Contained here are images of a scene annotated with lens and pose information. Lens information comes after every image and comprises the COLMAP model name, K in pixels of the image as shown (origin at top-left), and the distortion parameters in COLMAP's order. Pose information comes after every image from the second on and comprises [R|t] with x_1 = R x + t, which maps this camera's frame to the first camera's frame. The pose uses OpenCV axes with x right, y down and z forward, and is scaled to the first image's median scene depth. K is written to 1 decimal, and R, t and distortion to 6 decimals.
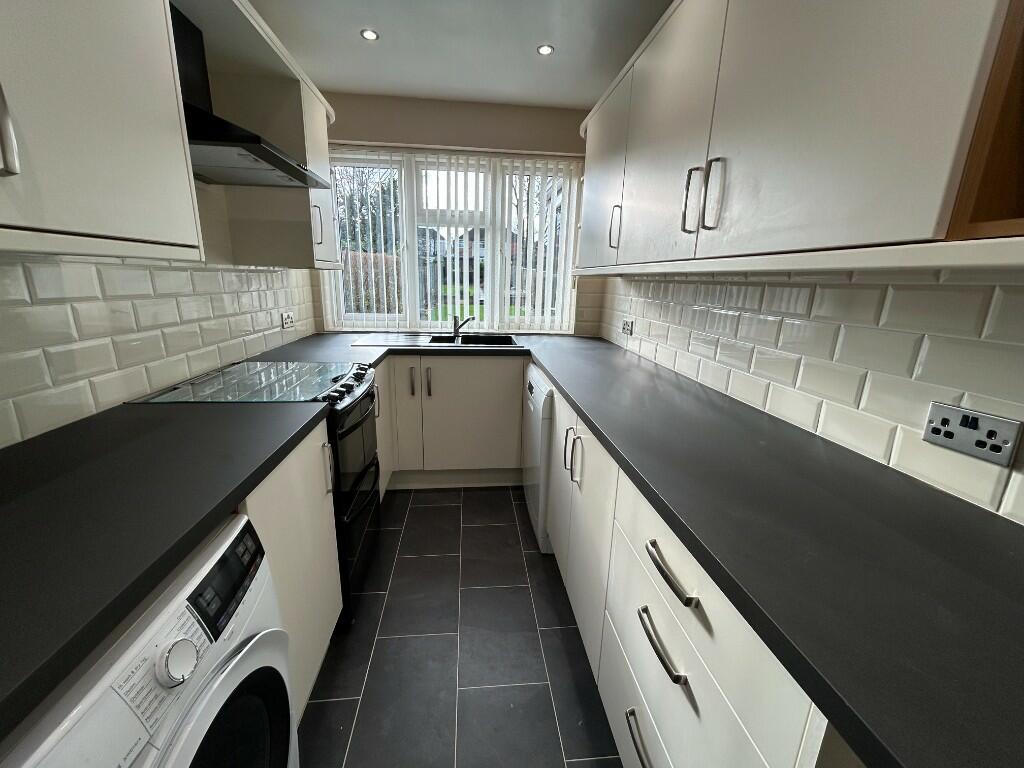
lens RADIAL K [[412.9, 0, 511.2], [0, 412.9, 381.1], [0, 0, 1]] dist [0.000062, 0.000123]
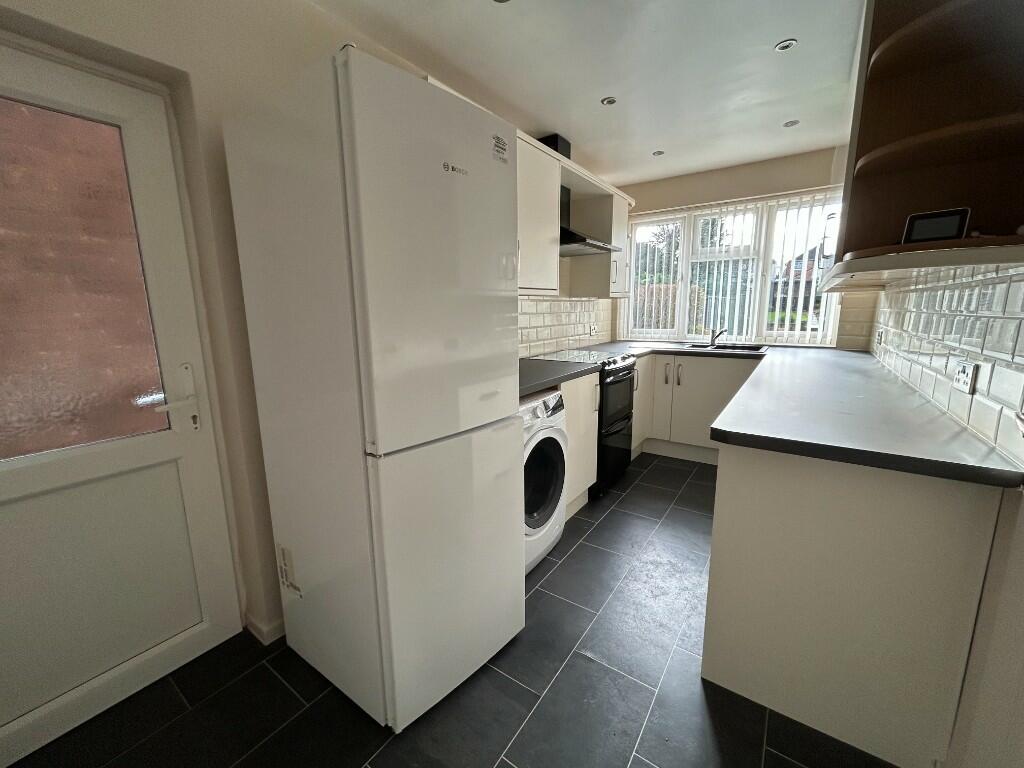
lens RADIAL K [[412.9, 0, 511.2], [0, 412.9, 381.1], [0, 0, 1]] dist [0.000062, 0.000123]
pose [[0.753348, 0.078231, -0.652953, 0.260138], [-0.125349, 0.991777, -0.025796, 0.119223], [0.645566, 0.101280, 0.756959, -0.373158]]
